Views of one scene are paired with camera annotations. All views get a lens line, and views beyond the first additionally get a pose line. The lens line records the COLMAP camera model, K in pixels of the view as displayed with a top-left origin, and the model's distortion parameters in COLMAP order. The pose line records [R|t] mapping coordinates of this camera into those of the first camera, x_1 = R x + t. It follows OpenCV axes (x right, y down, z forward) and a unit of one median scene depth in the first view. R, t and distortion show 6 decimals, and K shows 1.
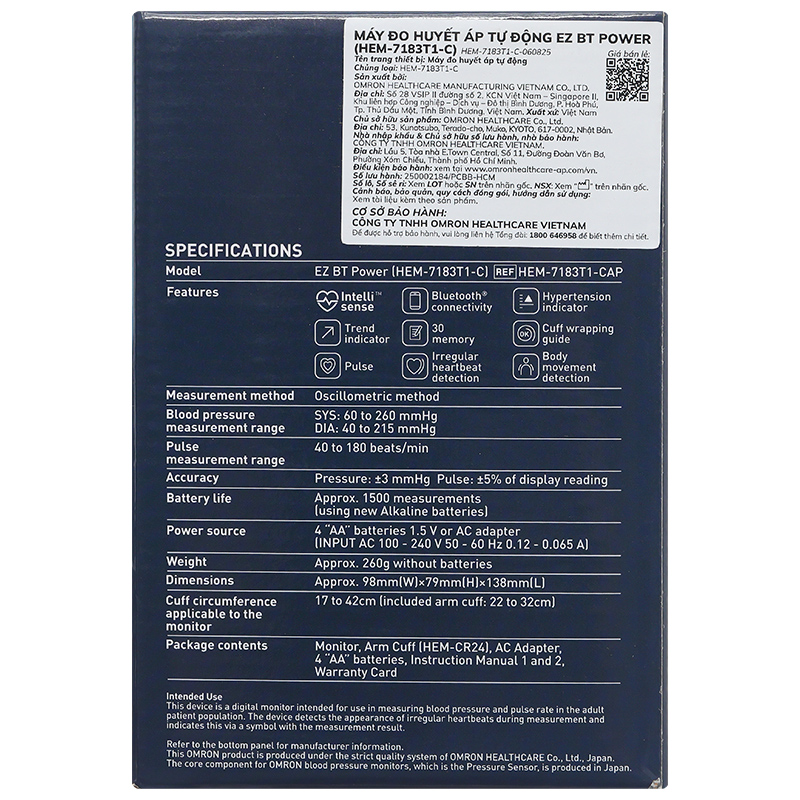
lens RADIAL K [[4781.4, 0, 400.1], [0, 4781.4, 400.0], [0, 0, 1]] dist [-0.091254, 0.000000]
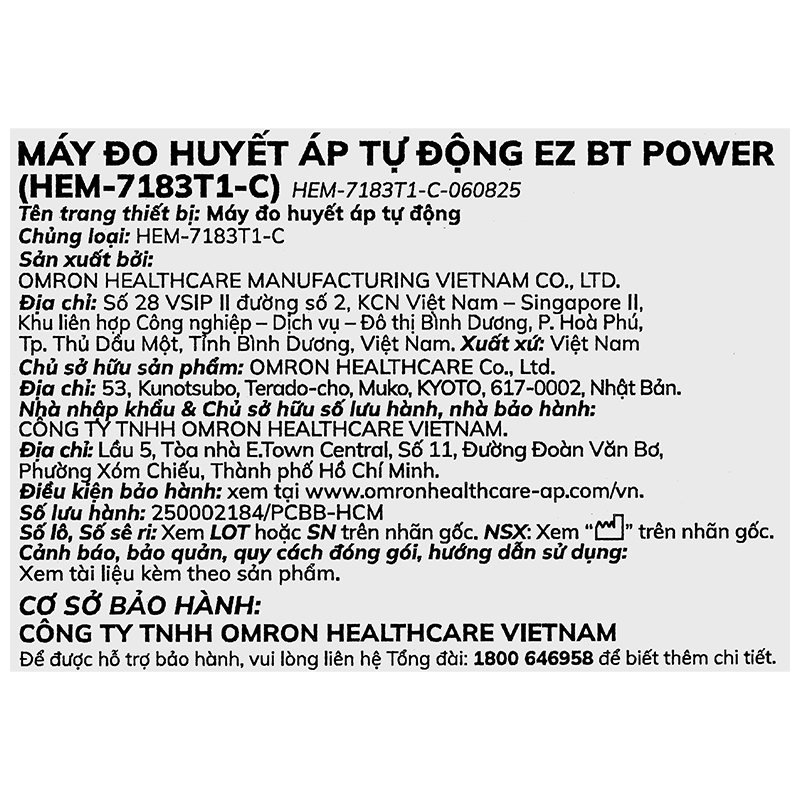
lens RADIAL K [[4781.4, 0, 399.8], [0, 4781.4, 399.9], [0, 0, 1]] dist [-0.091254, 0.000000]
pose [[0.998887, -0.014904, 0.044748, 0.003842], [0.014988, 0.999886, -0.001548, -0.055127], [-0.044720, 0.002216, 0.998997, 0.609182]]
